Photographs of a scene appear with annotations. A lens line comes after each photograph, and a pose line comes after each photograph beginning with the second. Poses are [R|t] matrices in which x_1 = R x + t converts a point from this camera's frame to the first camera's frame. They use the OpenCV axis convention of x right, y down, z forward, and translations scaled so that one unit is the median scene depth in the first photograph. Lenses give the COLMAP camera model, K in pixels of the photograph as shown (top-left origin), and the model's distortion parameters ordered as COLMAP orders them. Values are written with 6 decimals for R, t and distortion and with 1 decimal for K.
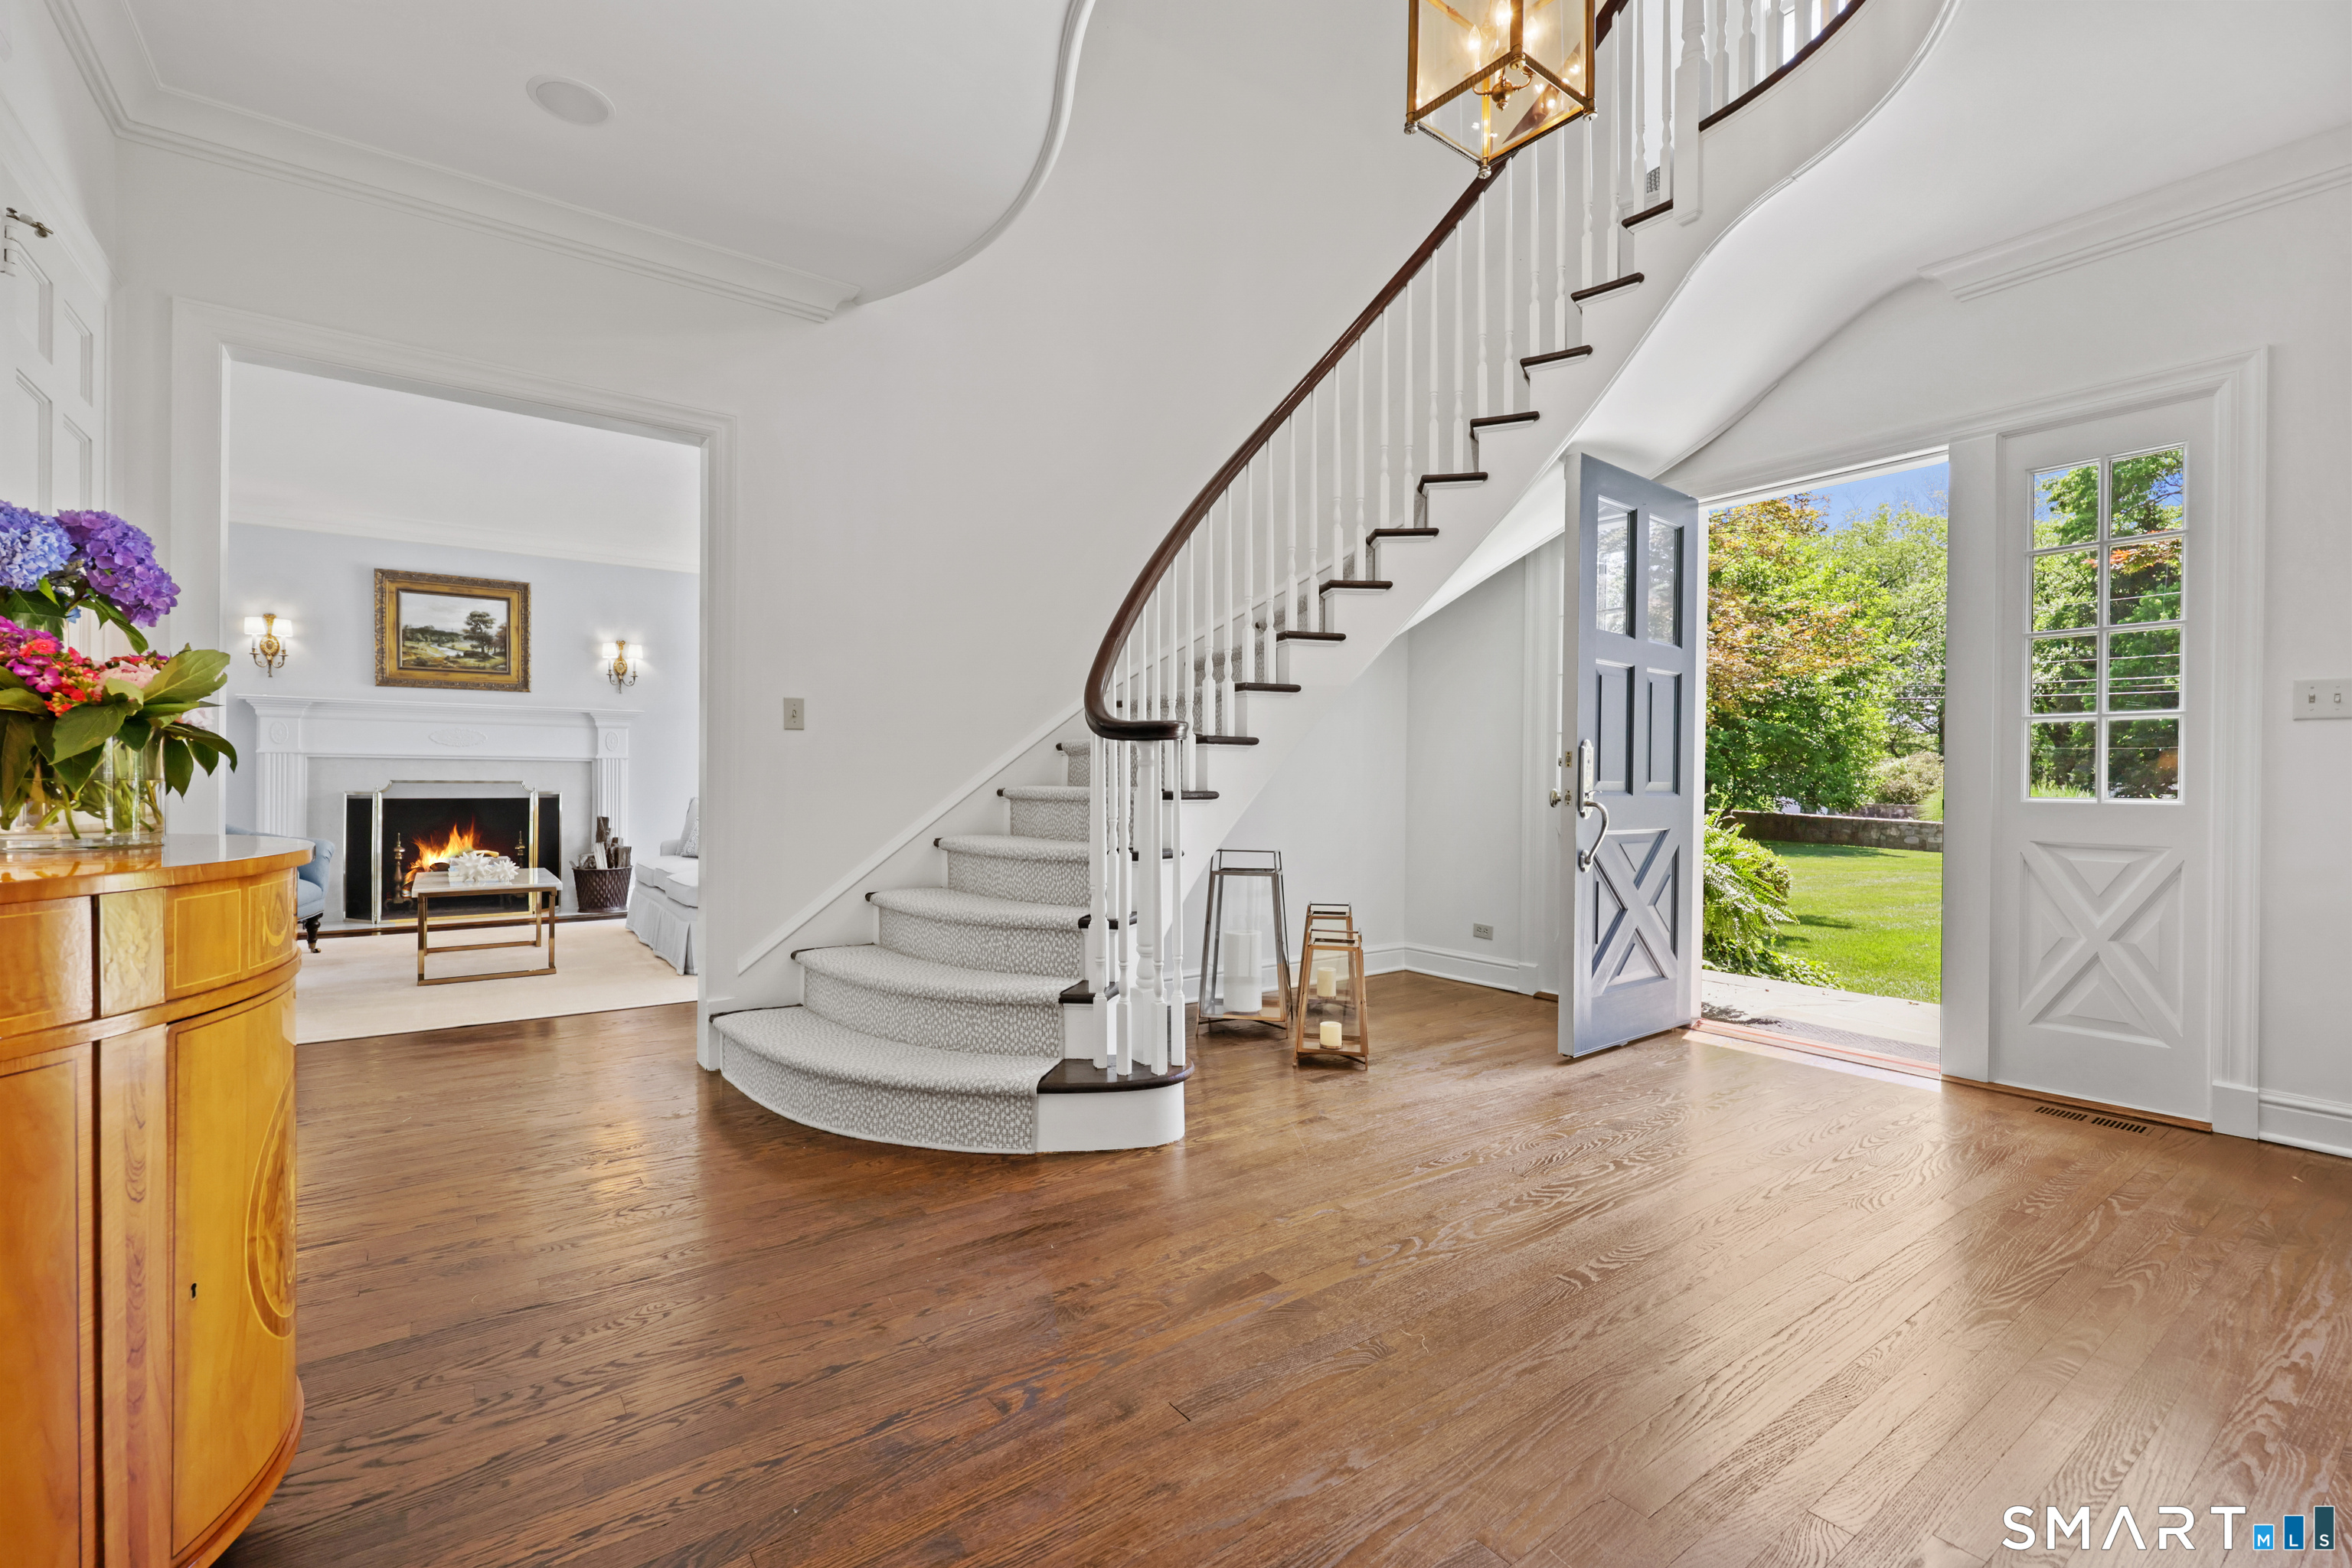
lens RADIAL K [[1036.7, 0, 1182.3], [0, 1036.7, 778.9], [0, 0, 1]] dist [0.000183, -0.000272]
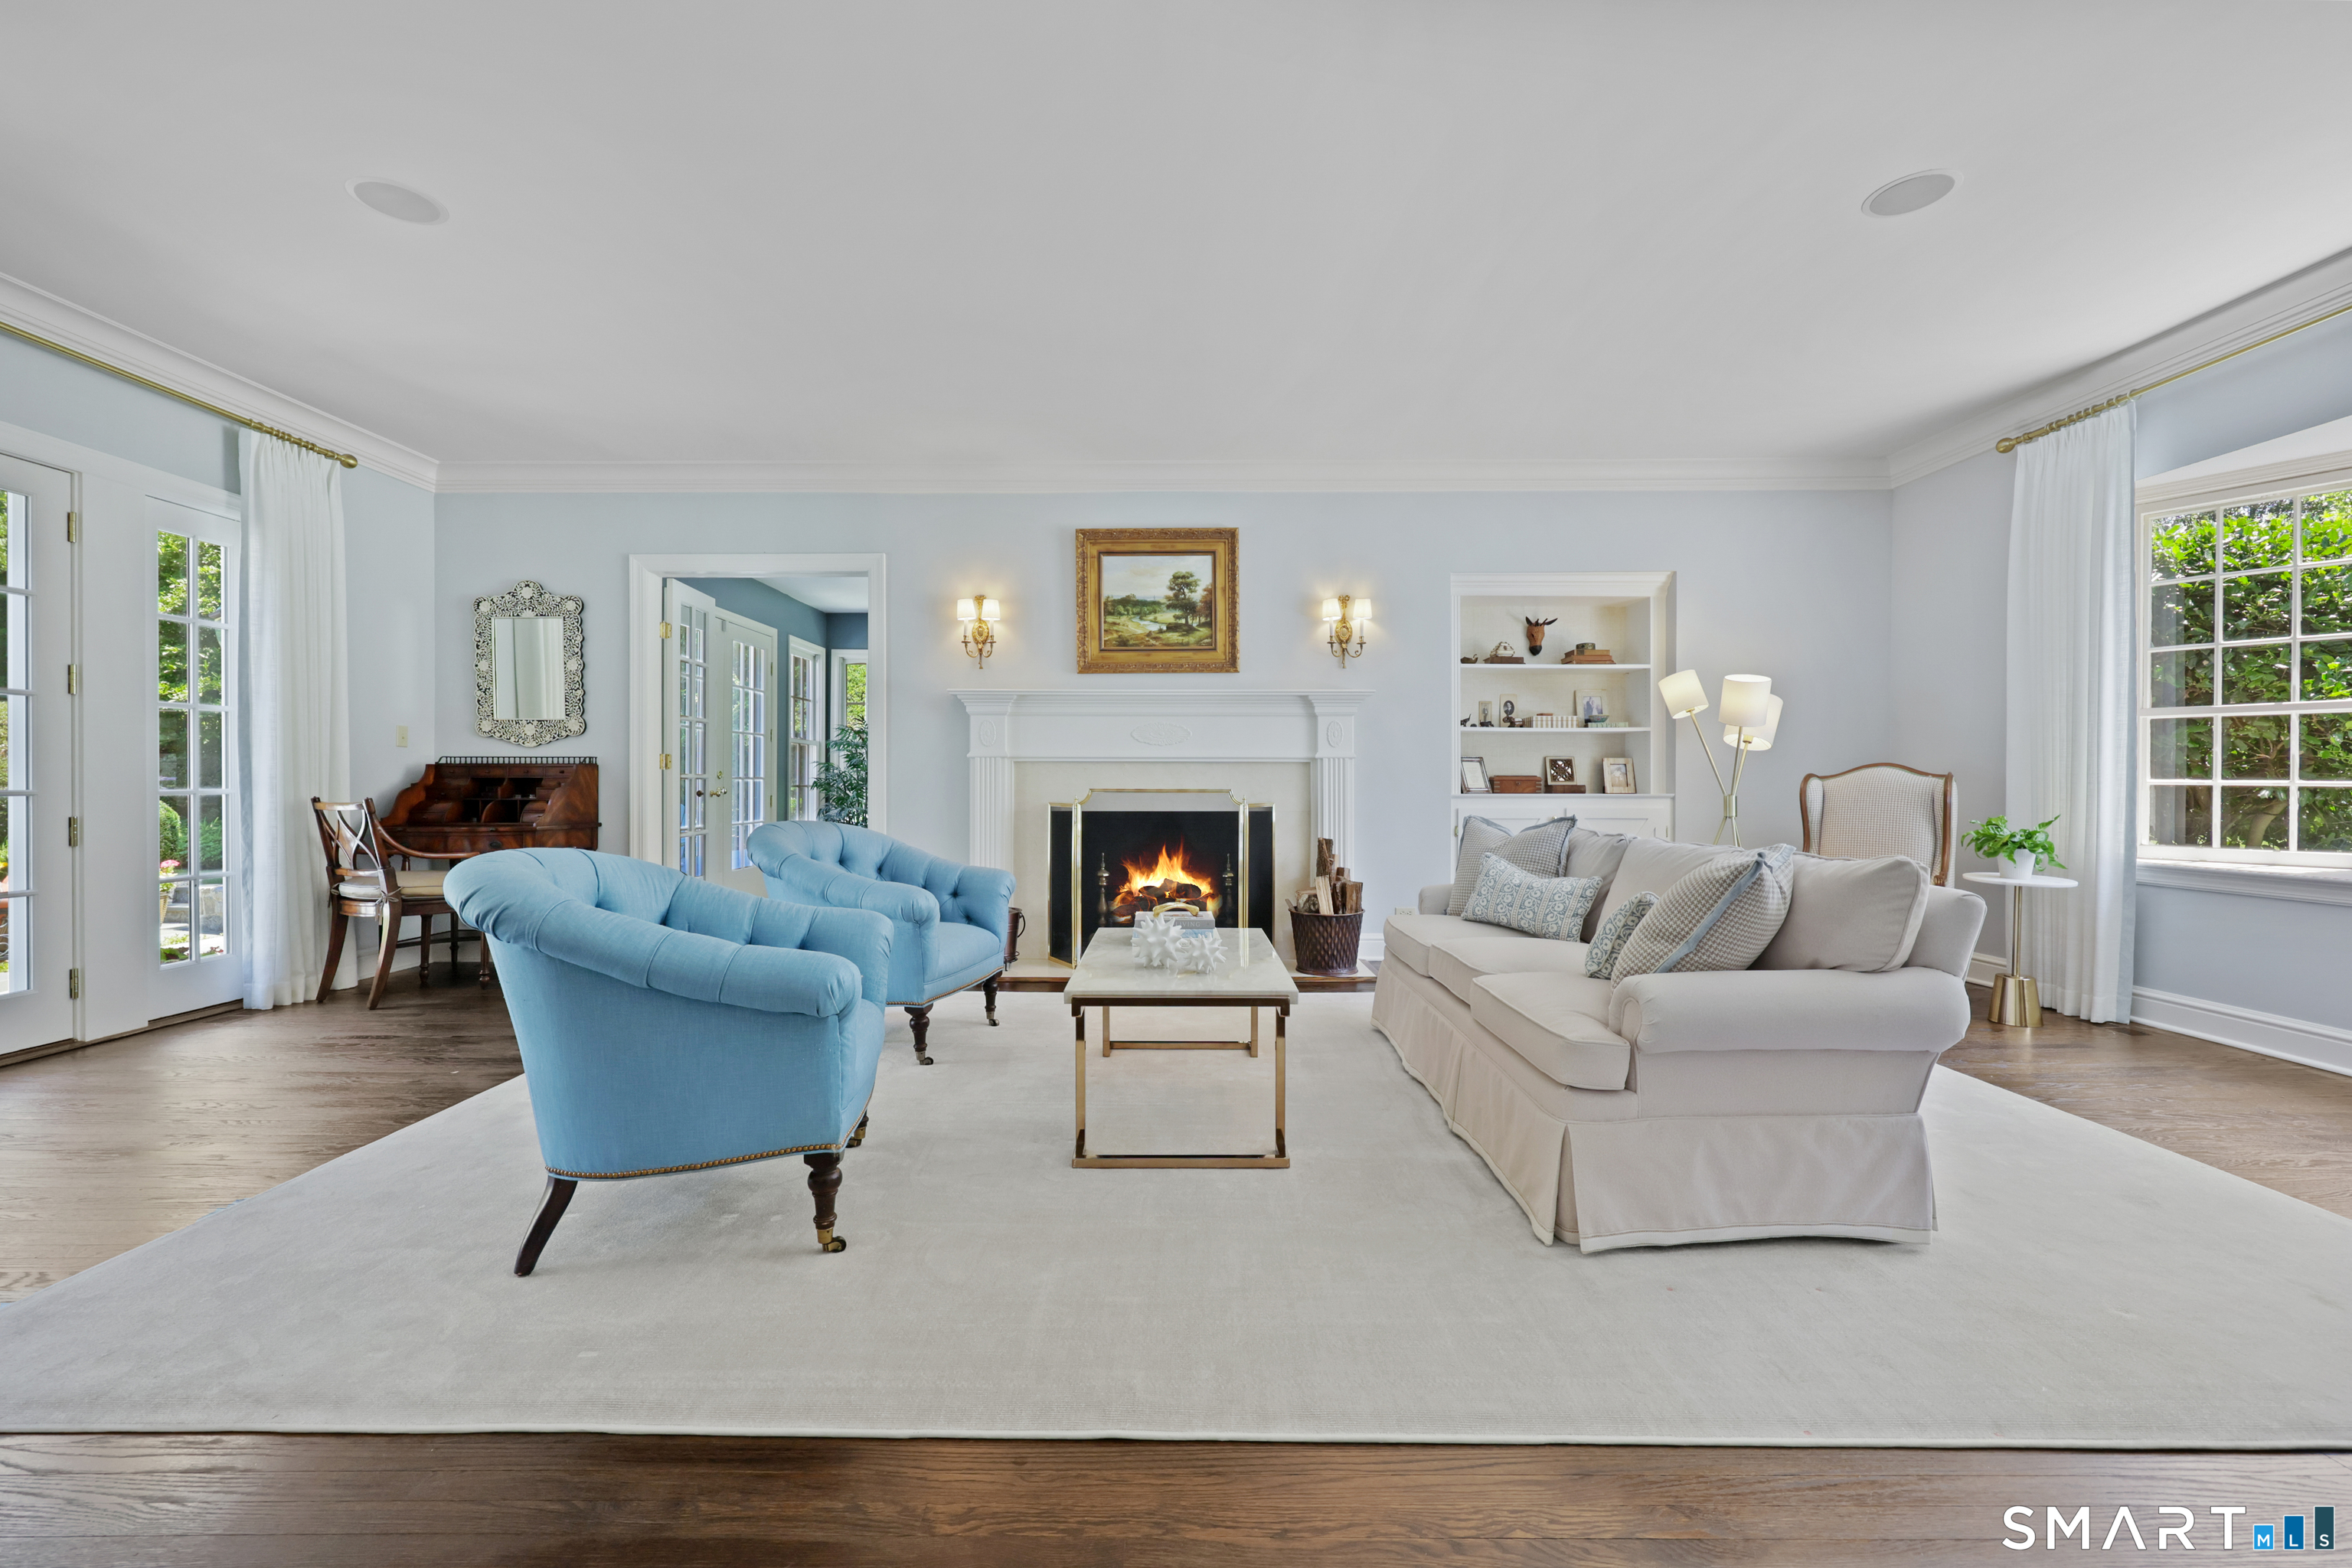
lens RADIAL K [[914.5, 0, 1171.6], [0, 914.5, 790.0], [0, 0, 1]] dist [0.000198, 0.000012]
pose [[0.804528, -0.005131, -0.593892, -0.276808], [0.004084, 0.999987, -0.003106, 0.004629], [0.593900, 0.000073, 0.804539, 0.441302]]
